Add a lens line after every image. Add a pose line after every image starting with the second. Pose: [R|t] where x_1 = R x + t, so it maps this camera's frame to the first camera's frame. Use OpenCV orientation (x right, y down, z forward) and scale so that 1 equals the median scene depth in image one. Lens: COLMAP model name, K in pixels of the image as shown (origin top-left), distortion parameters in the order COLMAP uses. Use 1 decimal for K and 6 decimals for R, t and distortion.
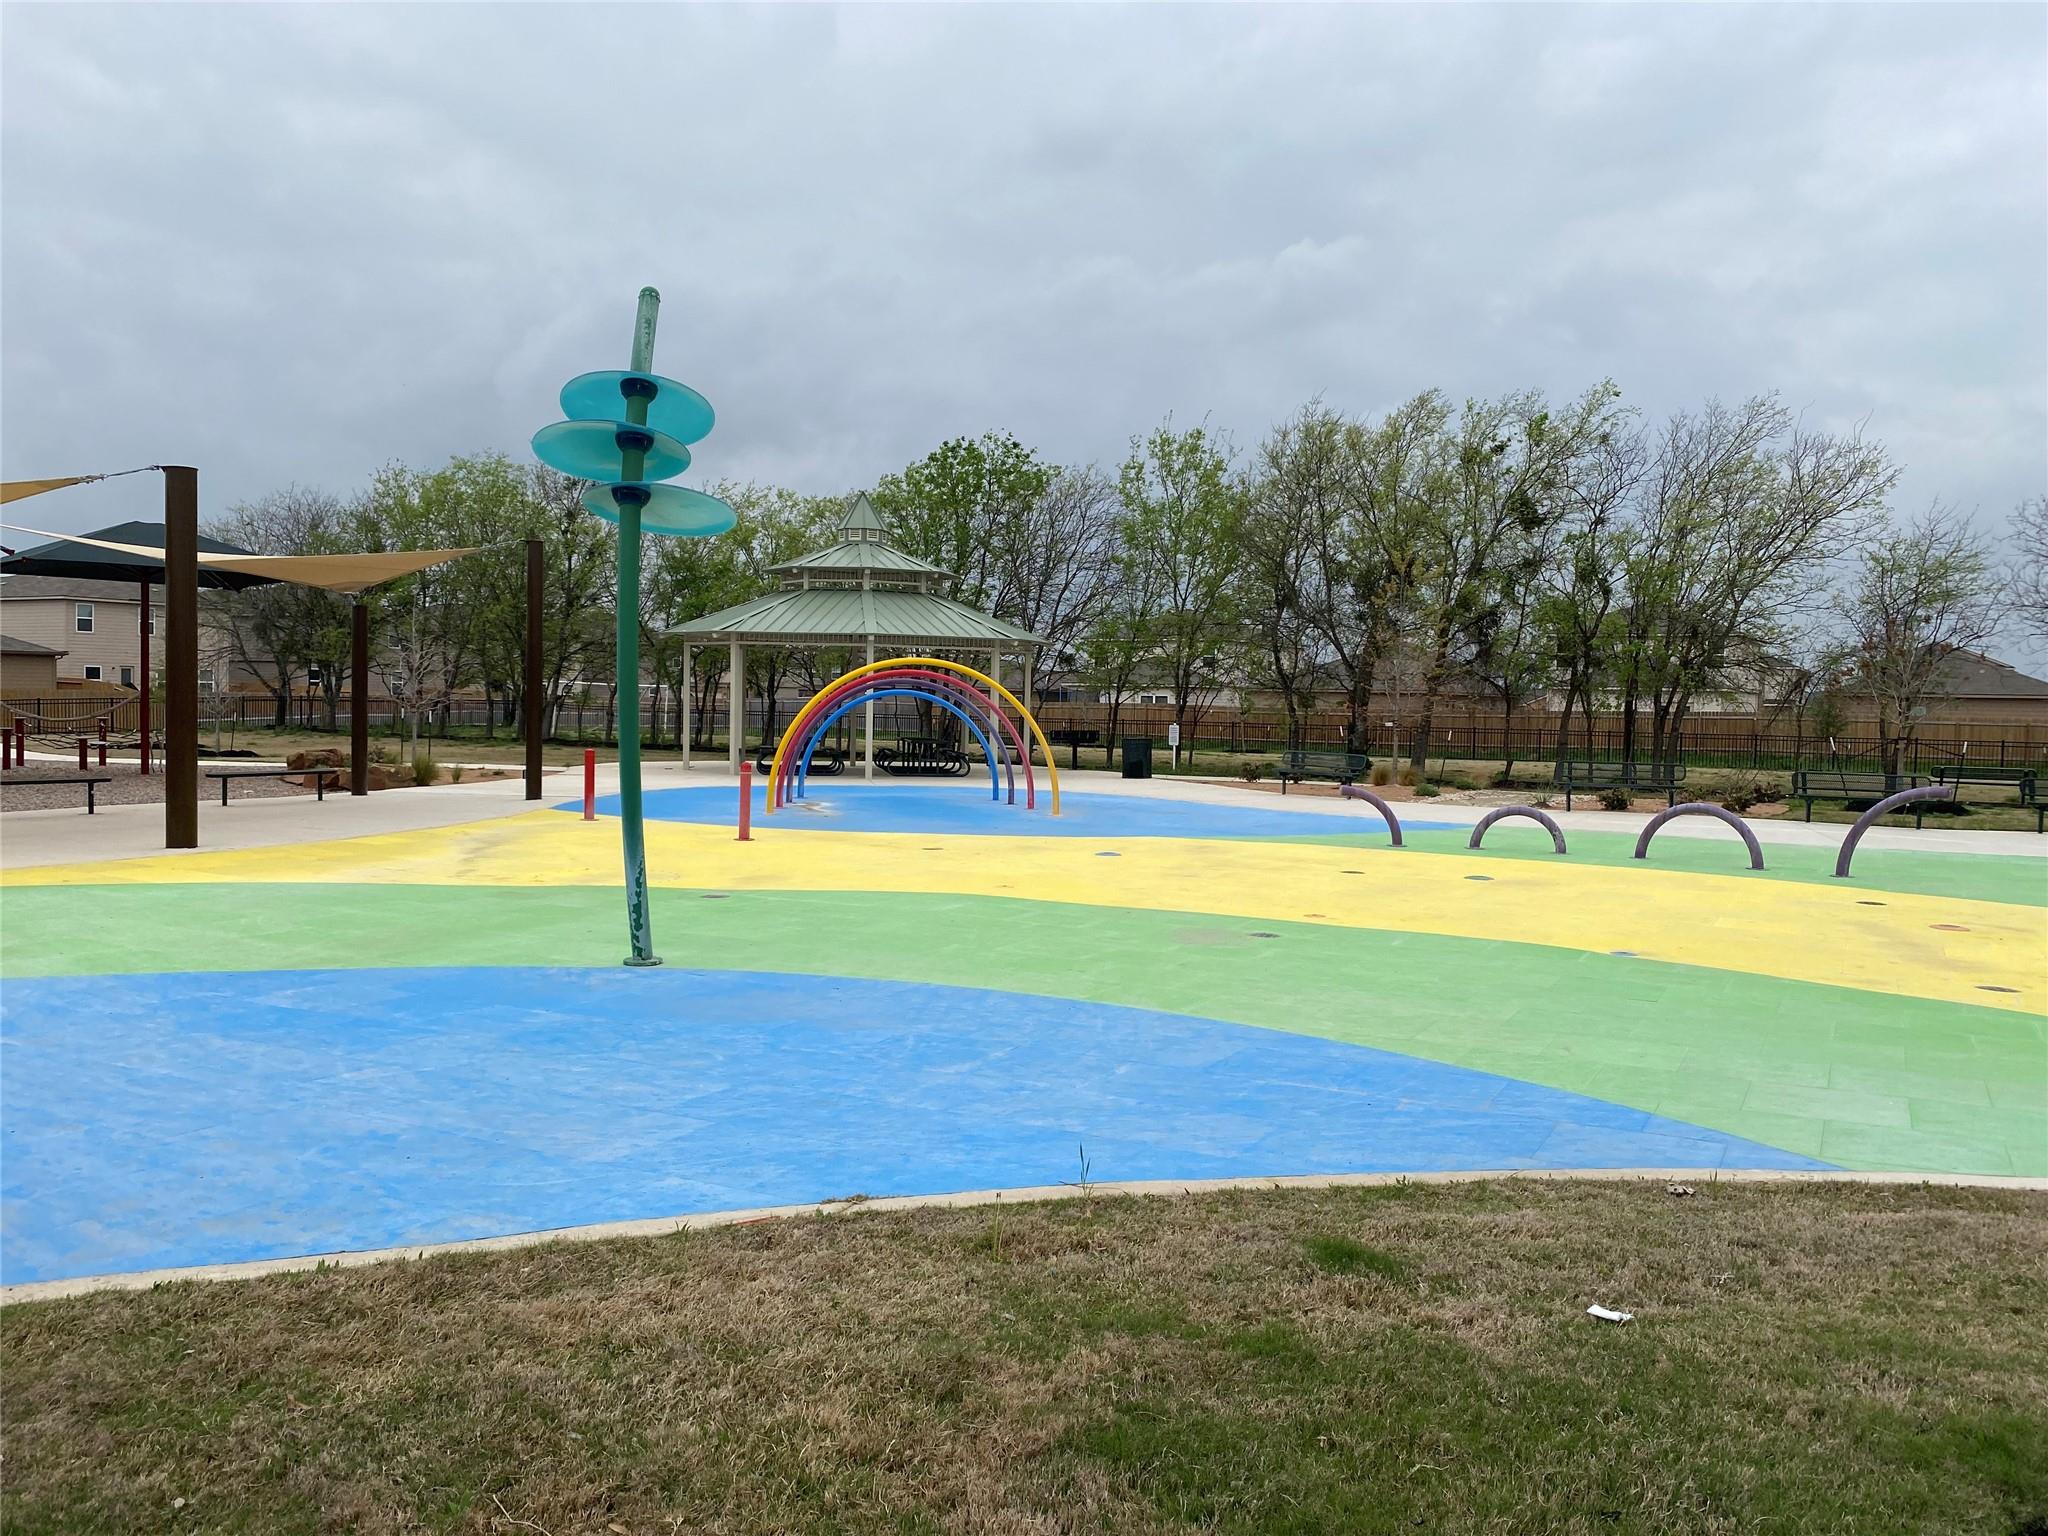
lens RADIAL K [[1572.9, 0, 1031.2], [0, 1572.9, 751.5], [0, 0, 1]] dist [0.027212, -0.024315]
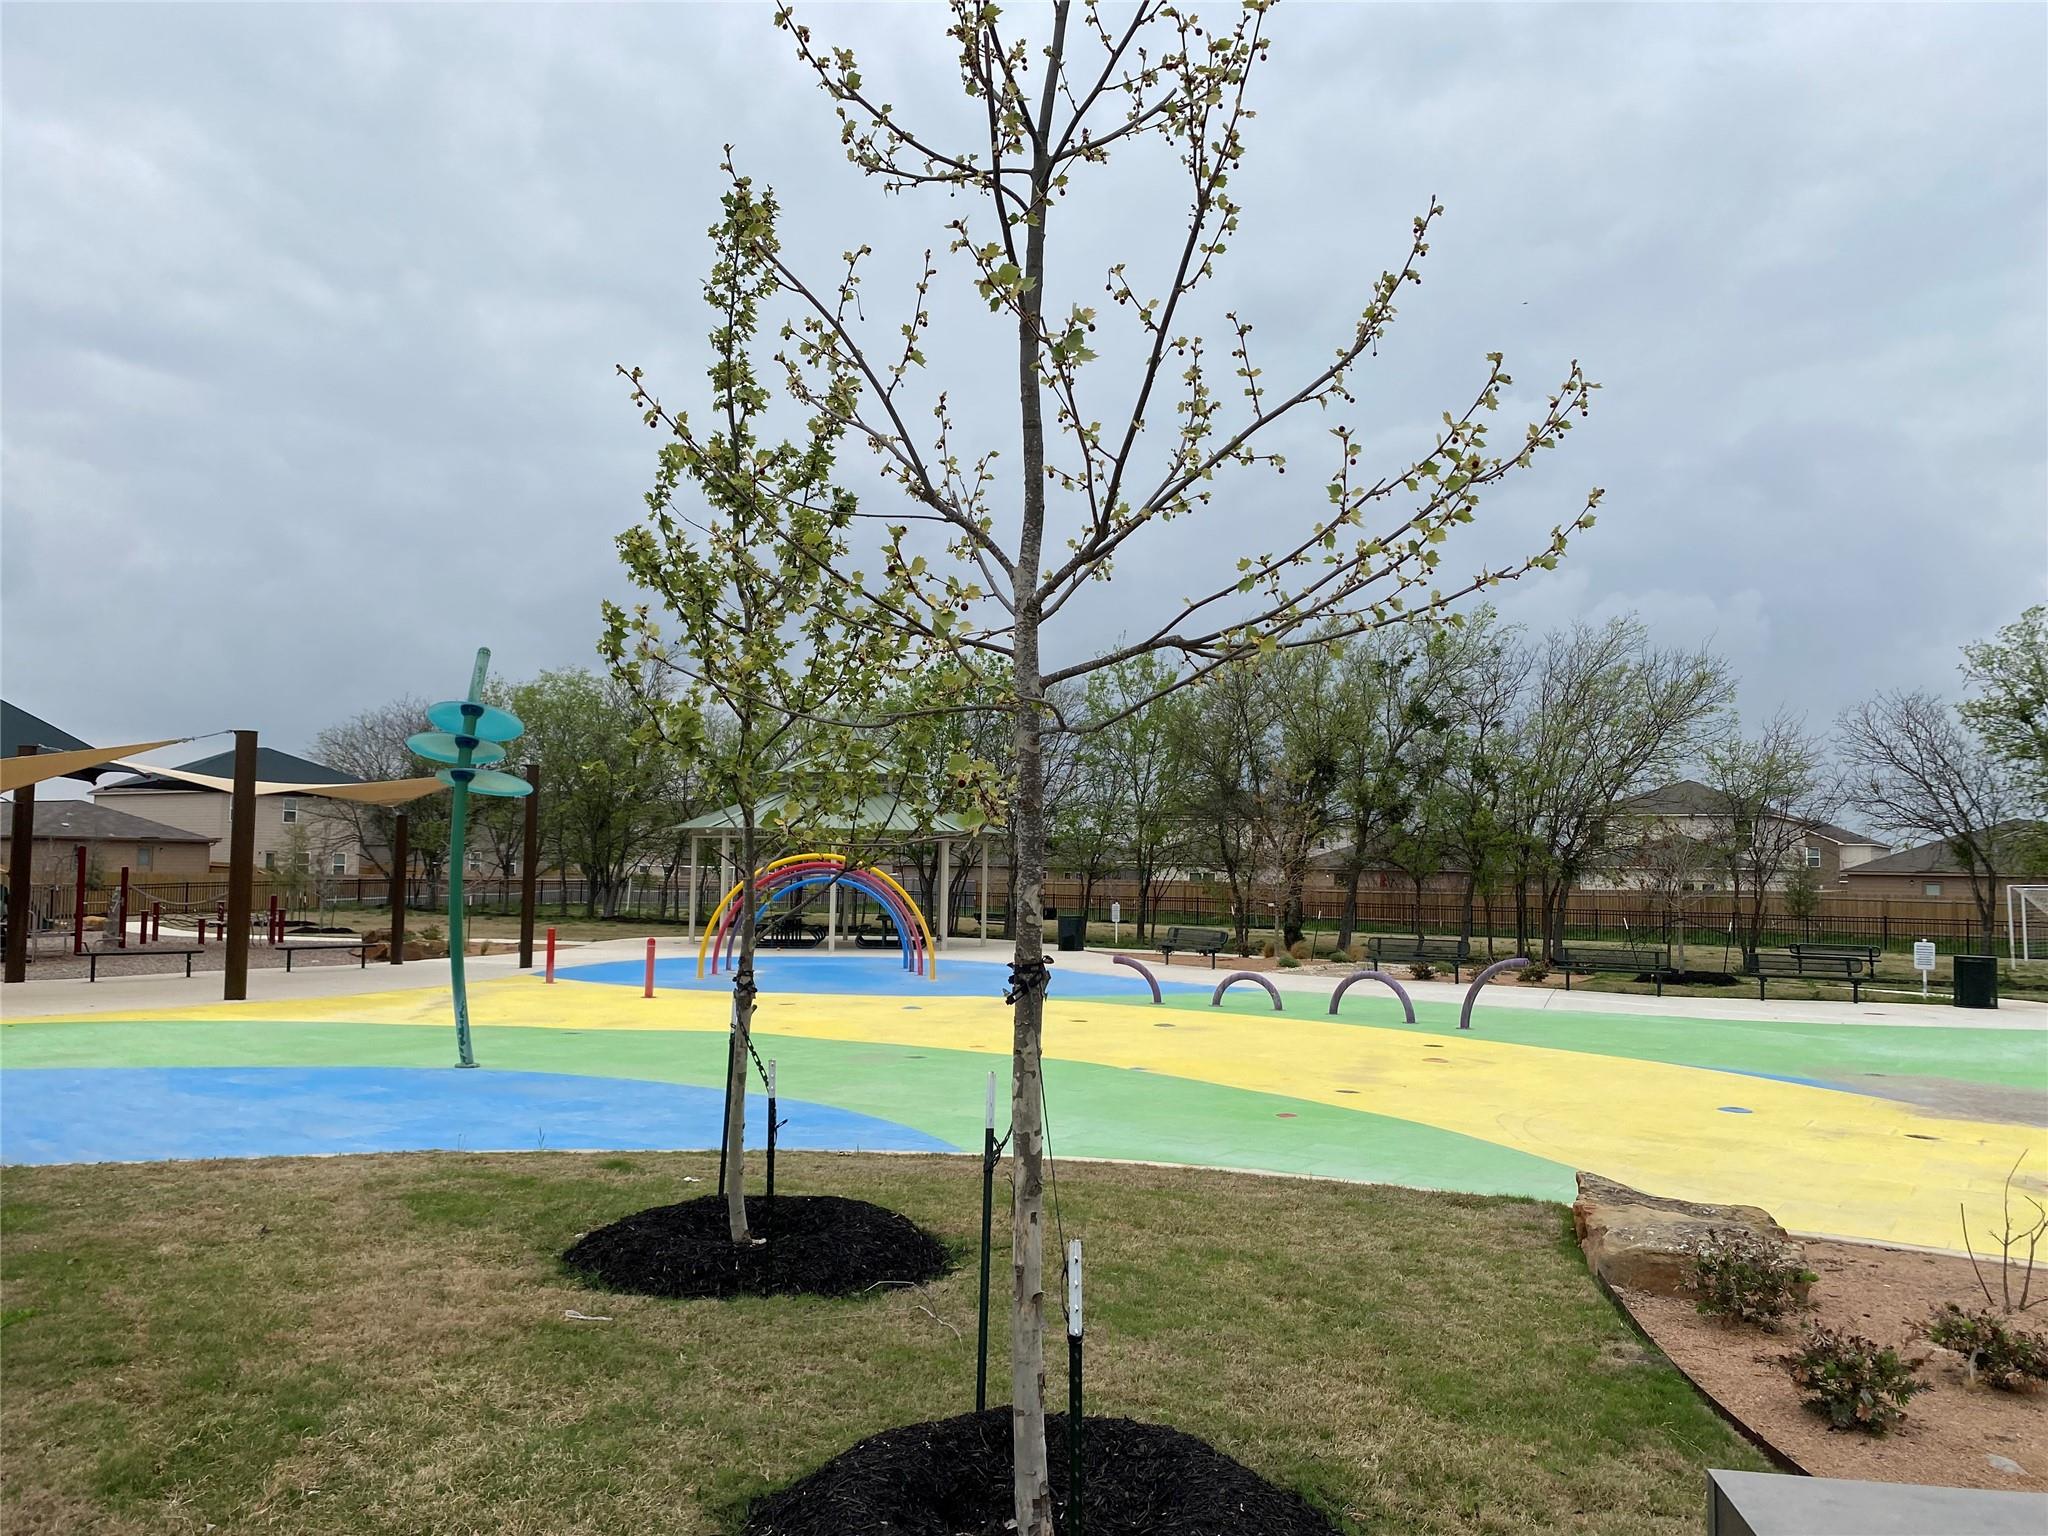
lens RADIAL K [[1572.9, 0, 1017.9], [0, 1572.9, 781.6], [0, 0, 1]] dist [0.027212, -0.024315]
pose [[0.995965, -0.008083, -0.089381, 0.157320], [-0.000073, 0.995863, -0.090869, -0.002388], [0.089745, 0.090509, 0.991844, -0.194024]]
